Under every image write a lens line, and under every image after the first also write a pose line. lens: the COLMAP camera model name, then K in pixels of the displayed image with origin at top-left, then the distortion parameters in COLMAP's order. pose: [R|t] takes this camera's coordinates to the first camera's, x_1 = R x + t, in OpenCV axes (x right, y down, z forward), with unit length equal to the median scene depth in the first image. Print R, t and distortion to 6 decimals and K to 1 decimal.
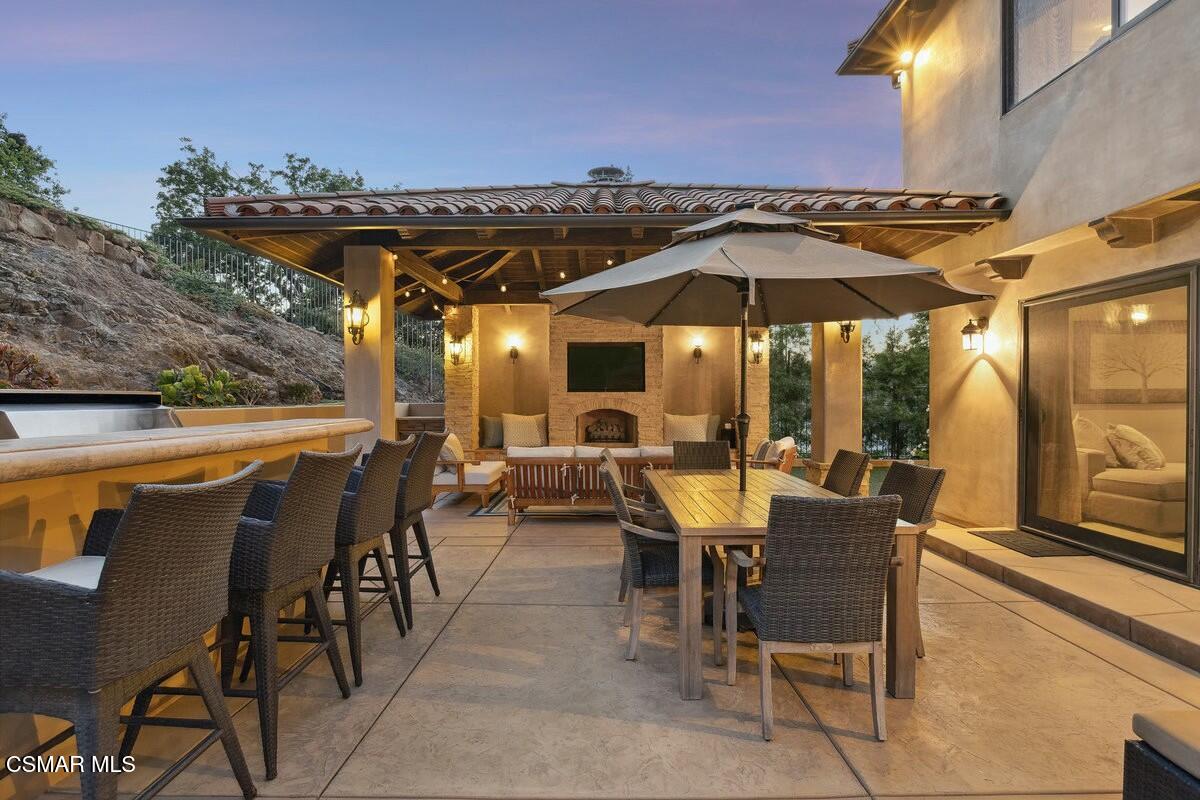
lens RADIAL K [[594.0, 0, 602.9], [0, 594.0, 396.9], [0, 0, 1]] dist [-0.000354, -0.001474]
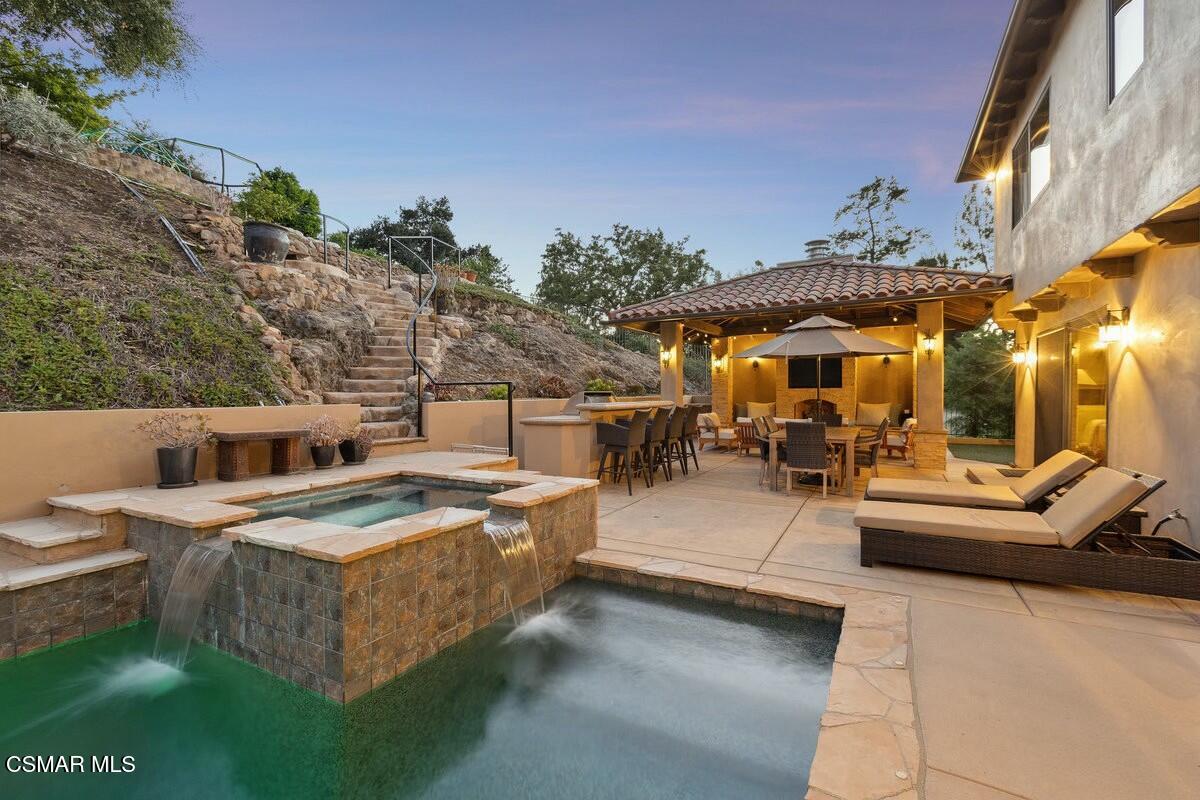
lens RADIAL K [[532.3, 0, 598.5], [0, 532.3, 396.4], [0, 0, 1]] dist [0.000975, 0.000056]
pose [[0.876960, 0.000059, -0.480563, 0.177826], [0.004441, 0.999956, 0.008227, -0.001306], [0.480543, -0.009349, 0.876921, -0.483527]]
